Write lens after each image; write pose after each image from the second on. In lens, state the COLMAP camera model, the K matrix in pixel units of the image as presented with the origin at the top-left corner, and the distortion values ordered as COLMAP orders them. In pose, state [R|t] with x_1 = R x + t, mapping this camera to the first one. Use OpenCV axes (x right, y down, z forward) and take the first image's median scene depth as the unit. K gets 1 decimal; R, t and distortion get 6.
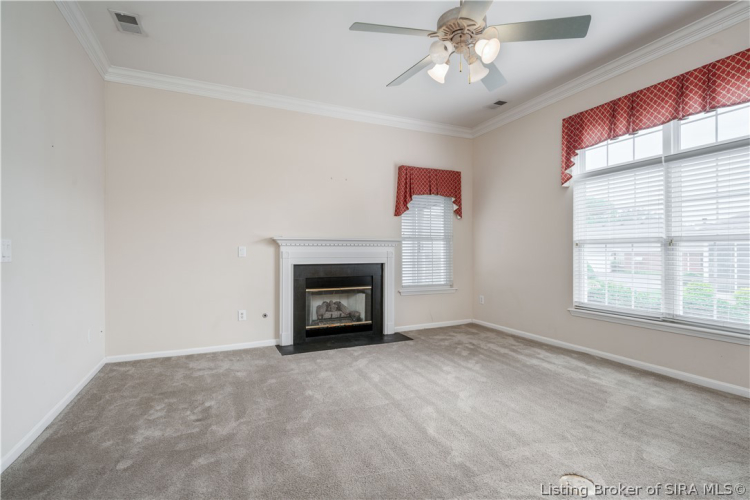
lens RADIAL K [[357.4, 0, 375.0], [0, 357.4, 250.0], [0, 0, 1]] dist [0.000349, -0.000308]
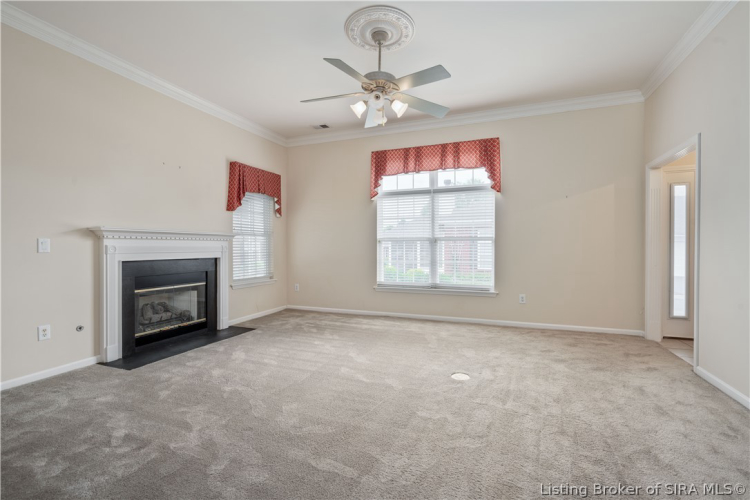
lens RADIAL K [[336.4, 0, 375.0], [0, 336.4, 250.0], [0, 0, 1]] dist [0.001313, 0.000077]
pose [[0.721580, -0.004078, 0.692319, -0.348661], [-0.004679, 0.999931, 0.010767, 0.003565], [-0.692315, -0.011009, 0.721512, 0.035605]]
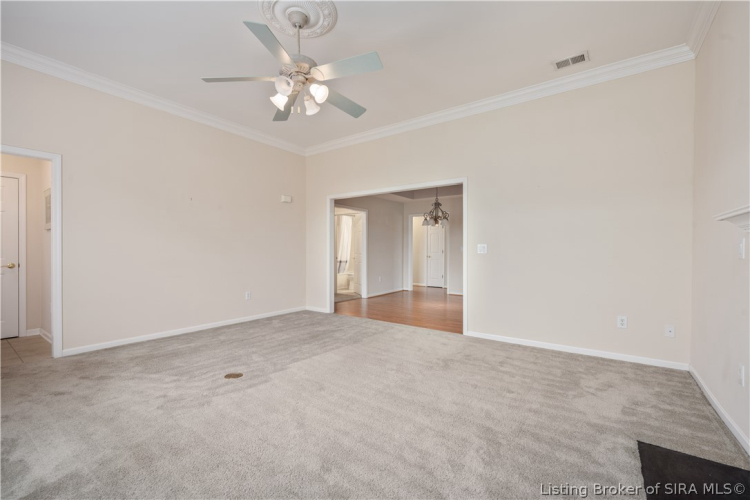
lens RADIAL K [[322.6, 0, 375.0], [0, 322.6, 250.0], [0, 0, 1]] dist [-0.015317, 0.000009]
pose [[-0.870901, -0.000907, -0.491458, 0.296067], [-0.001824, 0.999997, 0.001386, 0.005262], [0.491455, 0.002103, -0.870900, 1.093500]]
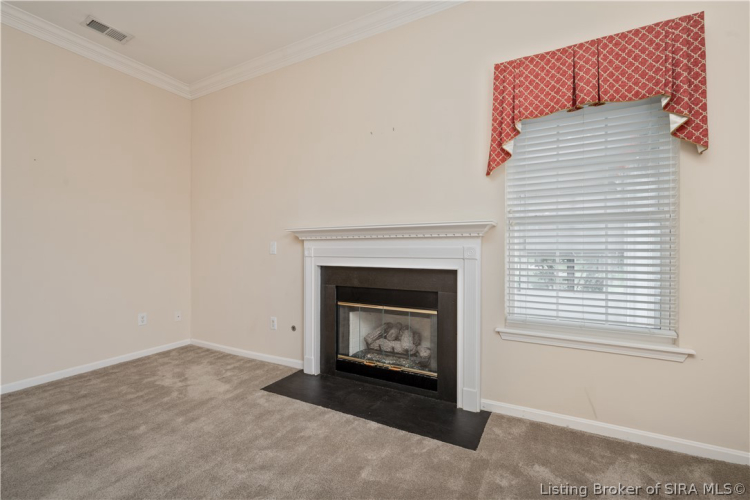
lens RADIAL K [[322.6, 0, 375.0], [0, 322.6, 250.0], [0, 0, 1]] dist [-0.015317, 0.000009]
pose [[0.598015, 0.006197, -0.801461, 0.370112], [0.003737, 0.999938, 0.010520, 0.002491], [0.801476, -0.009286, 0.597954, 0.713606]]
